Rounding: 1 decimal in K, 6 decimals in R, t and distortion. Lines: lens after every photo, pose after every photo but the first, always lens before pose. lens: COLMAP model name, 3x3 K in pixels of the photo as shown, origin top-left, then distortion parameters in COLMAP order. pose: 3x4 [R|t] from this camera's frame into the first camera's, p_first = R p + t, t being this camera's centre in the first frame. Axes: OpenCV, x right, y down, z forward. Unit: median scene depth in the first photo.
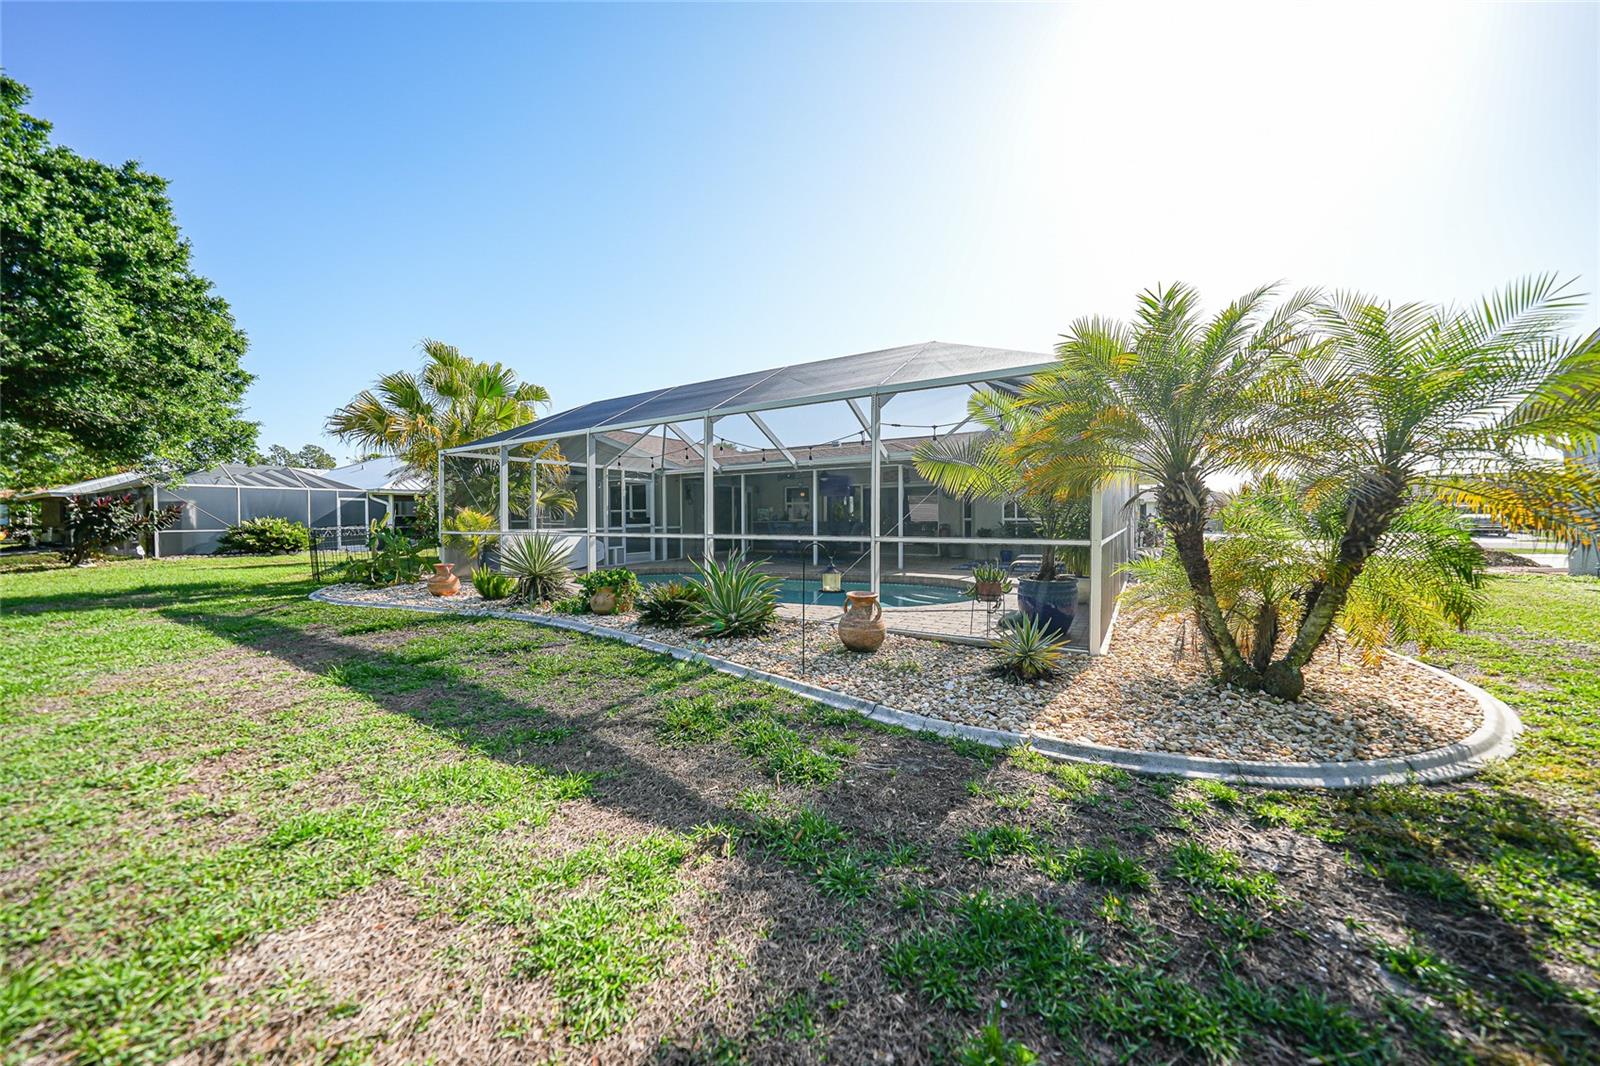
lens RADIAL K [[555.8, 0, 797.5], [0, 555.8, 533.4], [0, 0, 1]] dist [-0.001269, 0.005630]
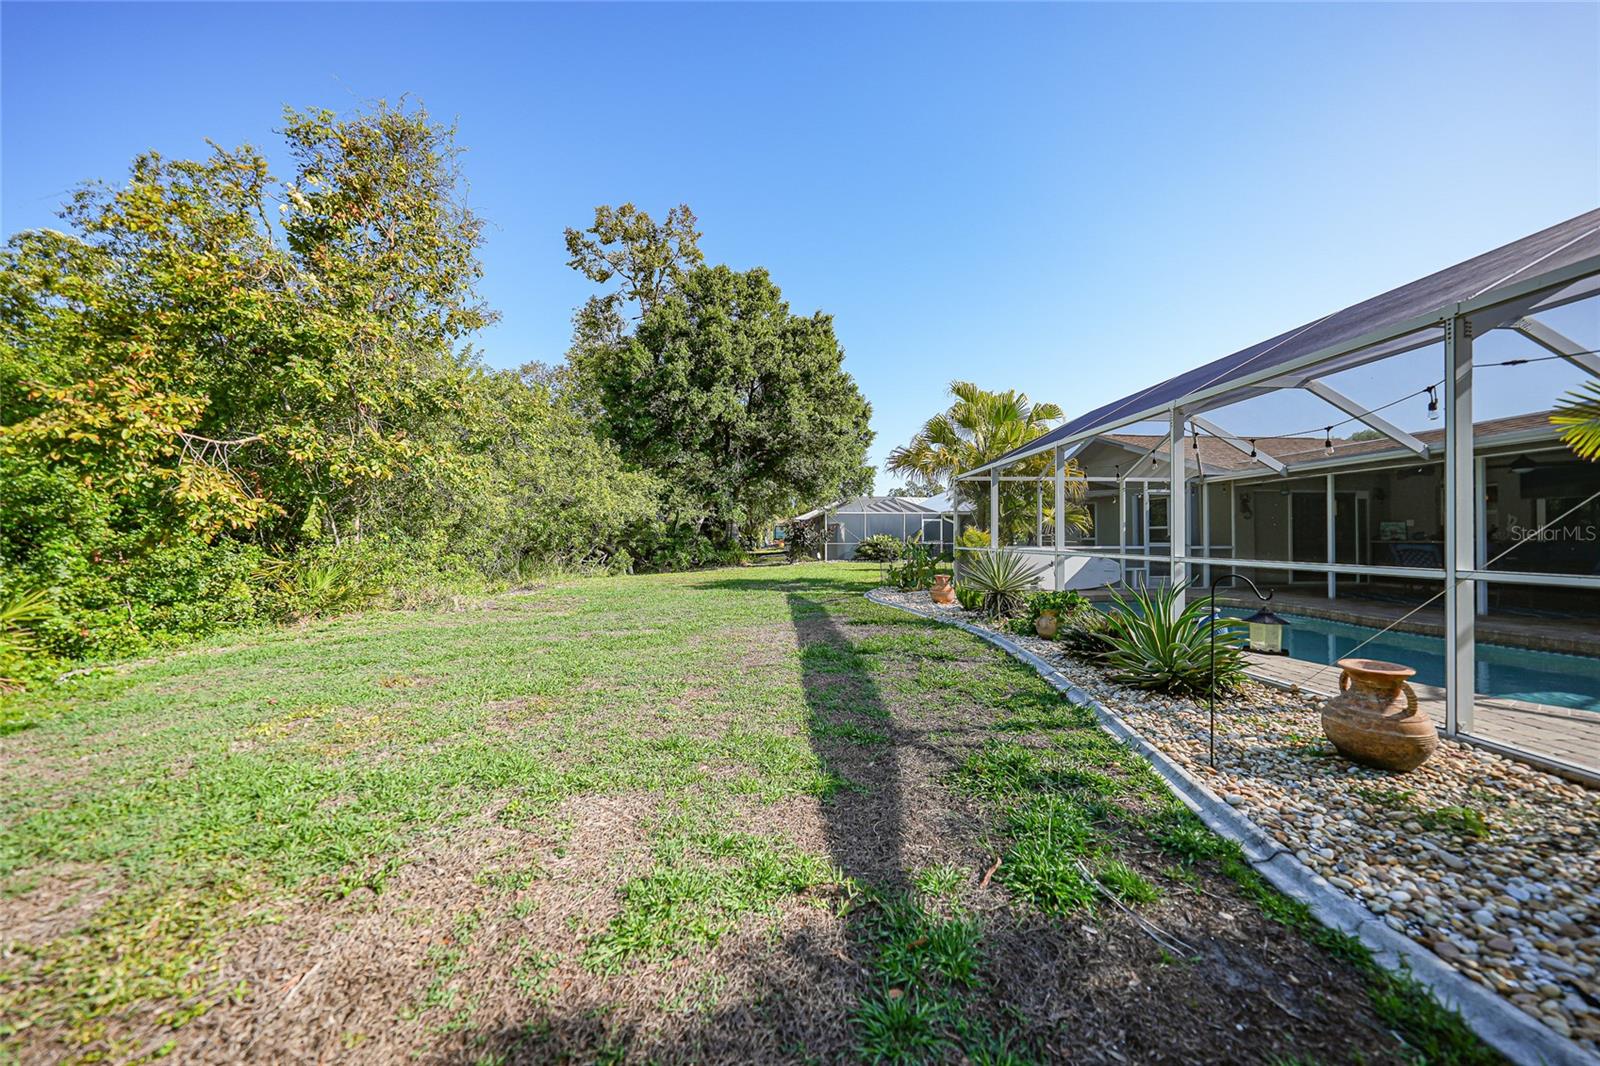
lens RADIAL K [[555.8, 0, 797.5], [0, 555.8, 533.4], [0, 0, 1]] dist [-0.001269, 0.005630]
pose [[0.604247, 0.000499, -0.796797, 0.101290], [-0.025784, 0.999488, -0.018927, -0.002037], [0.796380, 0.031981, 0.603951, 0.072739]]
